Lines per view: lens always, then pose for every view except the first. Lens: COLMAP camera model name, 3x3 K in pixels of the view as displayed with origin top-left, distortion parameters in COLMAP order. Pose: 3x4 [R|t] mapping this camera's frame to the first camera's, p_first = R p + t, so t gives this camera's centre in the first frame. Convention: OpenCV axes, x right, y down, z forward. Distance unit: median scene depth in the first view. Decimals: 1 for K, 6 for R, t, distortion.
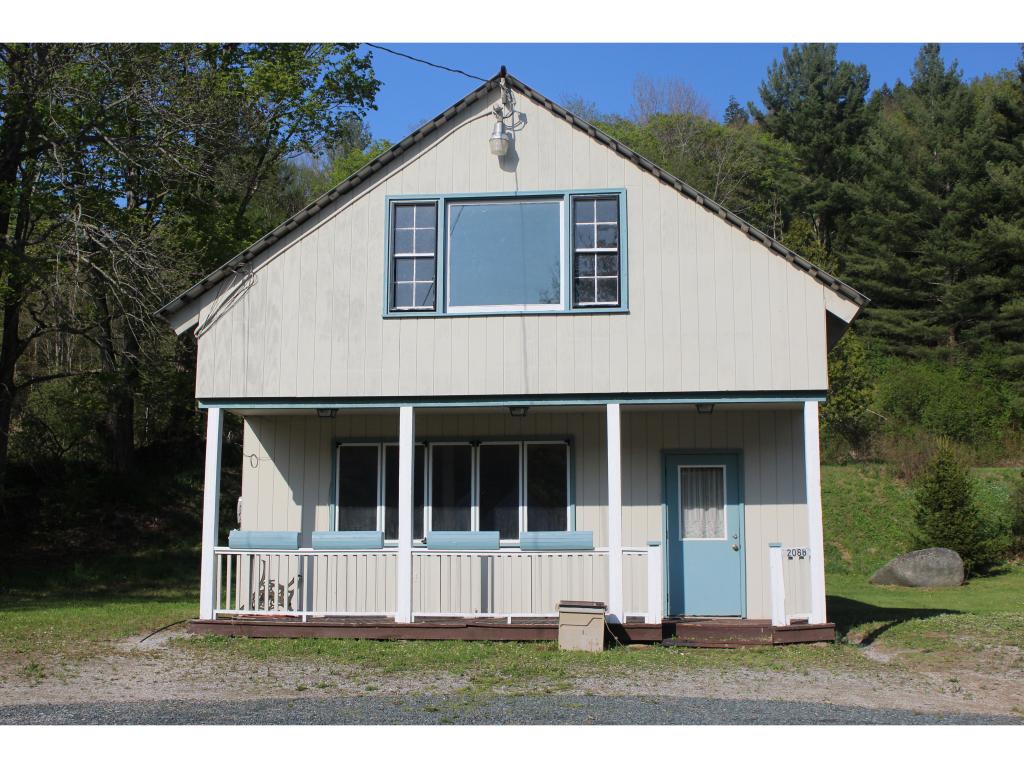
lens RADIAL K [[1235.5, 0, 512.0], [0, 1235.5, 384.0], [0, 0, 1]] dist [-0.138141, 0.271095]
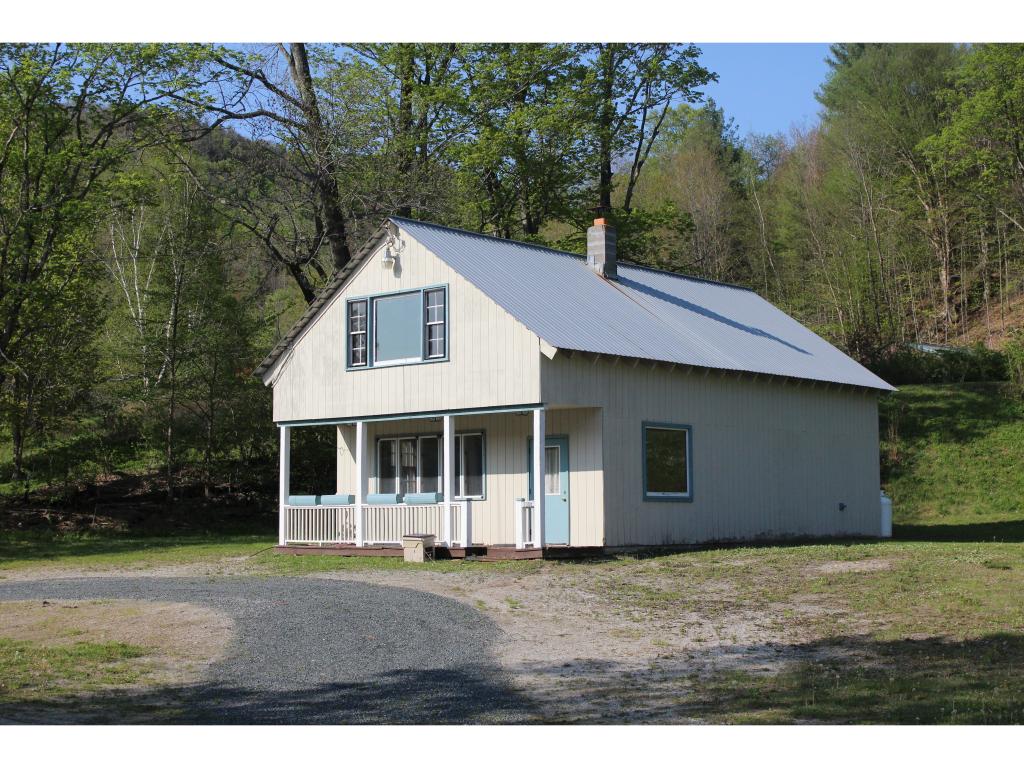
lens RADIAL K [[1556.2, 0, 512.0], [0, 1556.2, 384.0], [0, 0, 1]] dist [0.007768, 0.001825]
pose [[0.817058, -0.057886, -0.573642, 1.201396], [0.097132, 0.994546, 0.037990, -0.086431], [0.568315, -0.086759, 0.818225, -0.585359]]
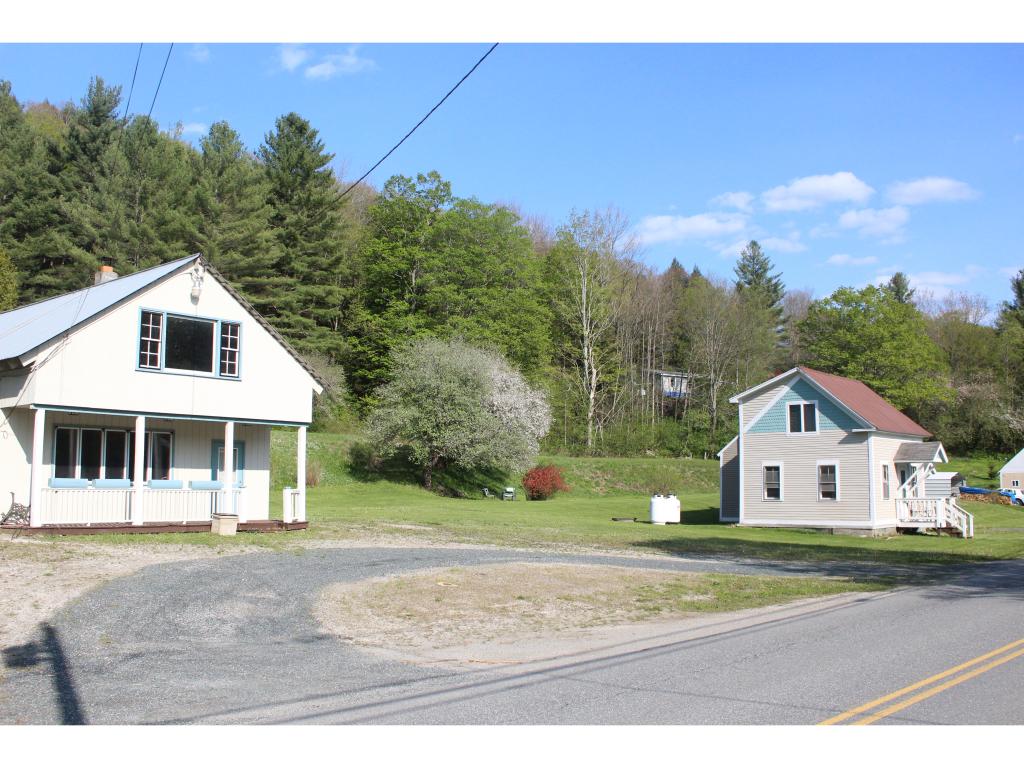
lens RADIAL K [[972.2, 0, 512.0], [0, 972.2, 384.0], [0, 0, 1]] dist [-0.141447, 0.150545]
pose [[0.561634, 0.085632, 0.822943, -0.912178], [-0.127304, 0.991730, -0.016313, -0.075283], [-0.817533, -0.095602, 0.567890, -0.311612]]
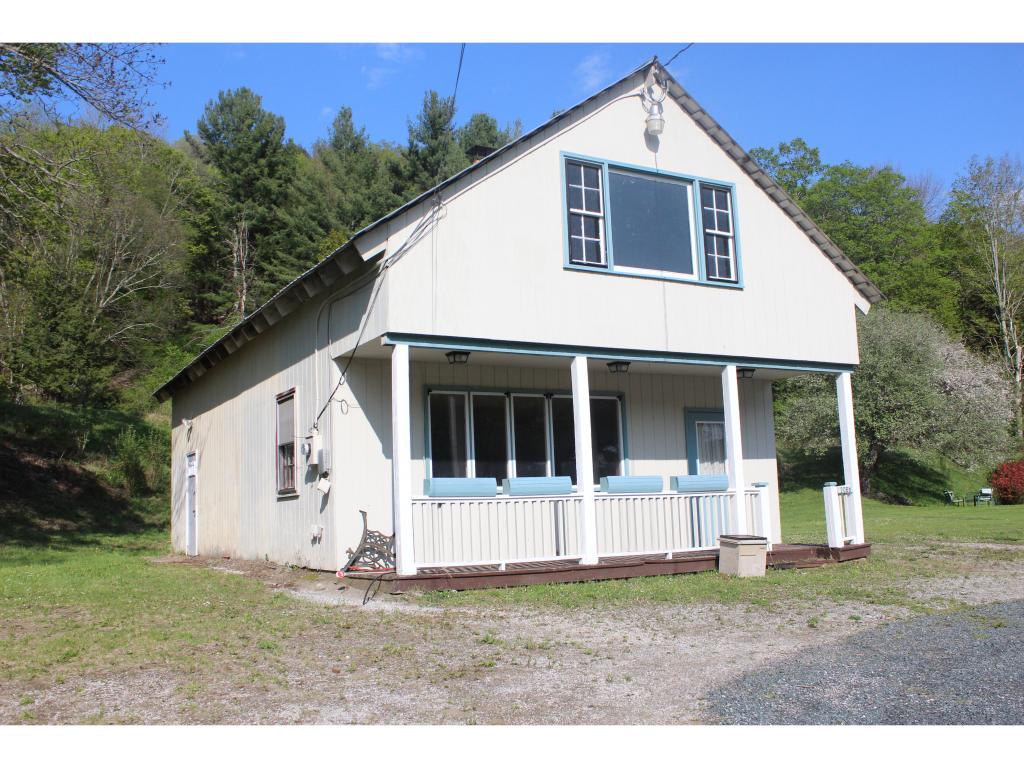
lens RADIAL K [[972.2, 0, 512.0], [0, 972.2, 384.0], [0, 0, 1]] dist [-0.141447, 0.150545]
pose [[0.812197, 0.047488, 0.581448, -0.545580], [-0.053992, 0.998523, -0.006132, 0.044472], [-0.580880, -0.026413, 0.813561, 0.331695]]
